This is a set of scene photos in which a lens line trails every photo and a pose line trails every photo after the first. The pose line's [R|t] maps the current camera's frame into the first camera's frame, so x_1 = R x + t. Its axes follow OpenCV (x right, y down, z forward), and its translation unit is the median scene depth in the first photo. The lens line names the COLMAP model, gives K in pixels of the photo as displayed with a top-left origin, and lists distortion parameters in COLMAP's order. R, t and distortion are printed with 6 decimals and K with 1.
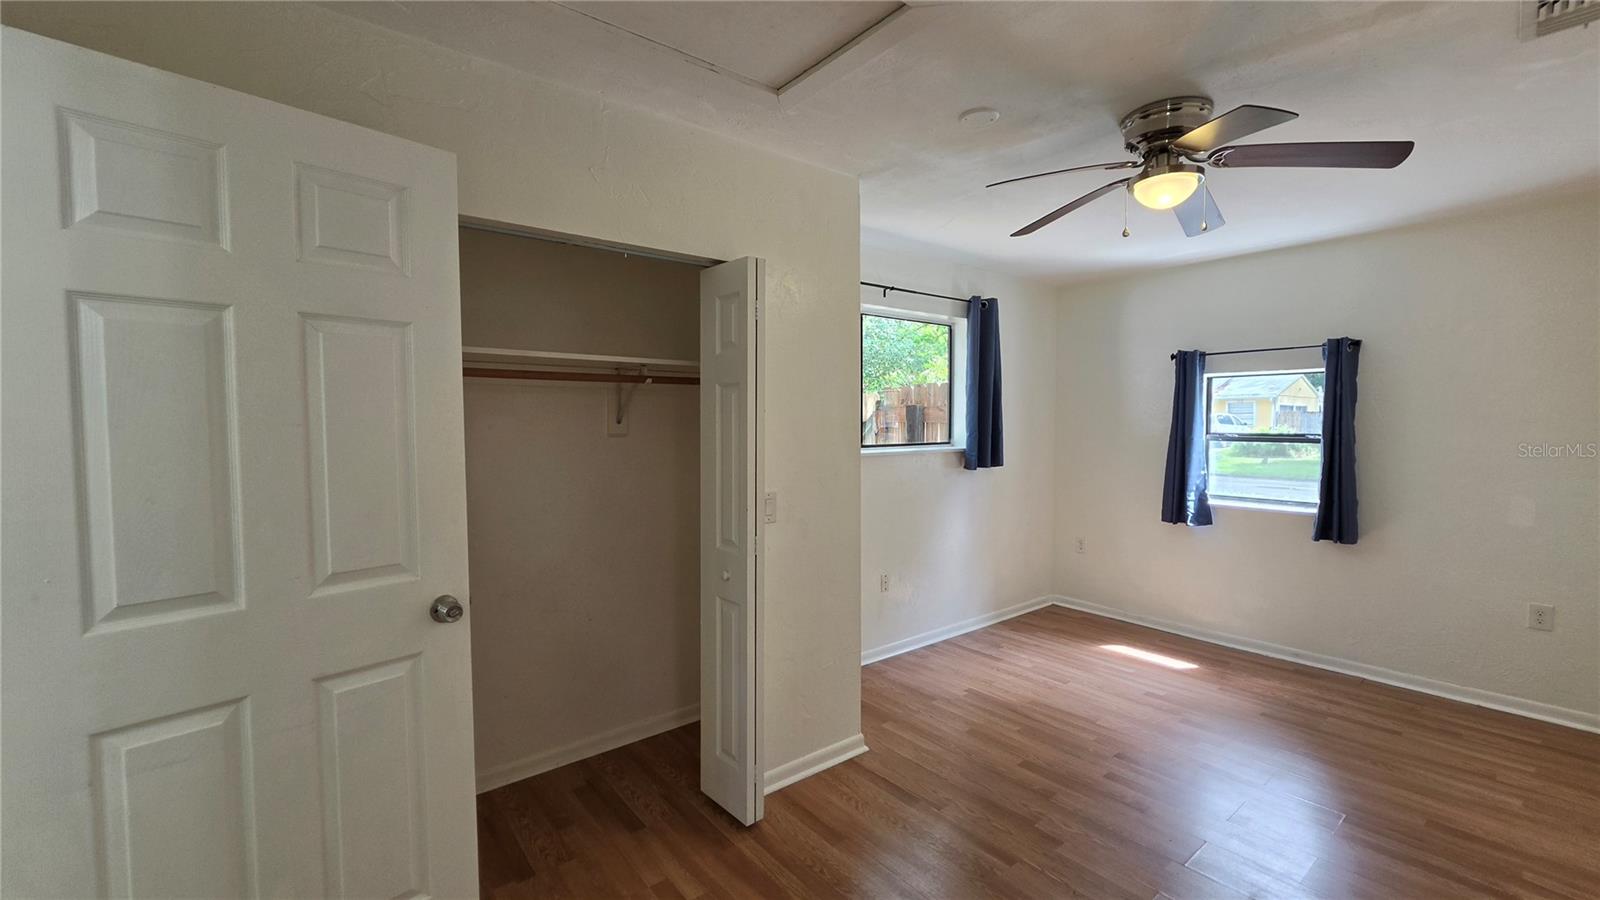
lens RADIAL K [[656.4, 0, 803.4], [0, 656.4, 443.2], [0, 0, 1]] dist [-0.000037, 0.000107]
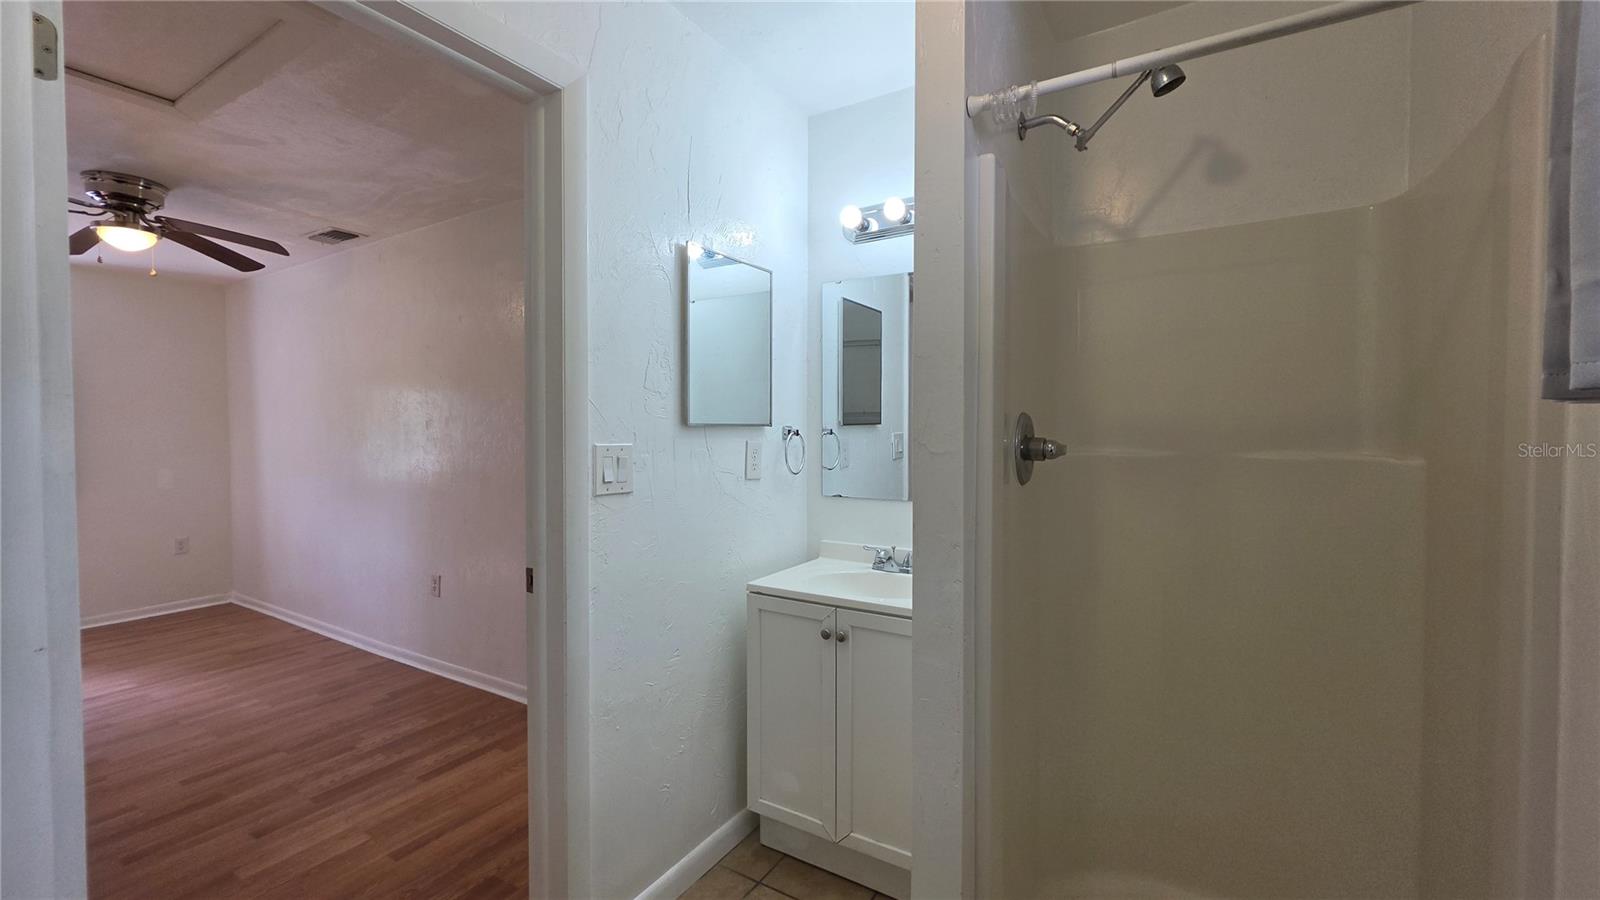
lens RADIAL K [[643.0, 0, 795.8], [0, 643.0, 444.4], [0, 0, 1]] dist [-0.003748, -0.000281]
pose [[-0.326808, -0.025274, 0.944753, -1.082656], [0.050754, 0.997731, 0.044248, 0.046319], [-0.943727, 0.062410, -0.324783, 0.149137]]
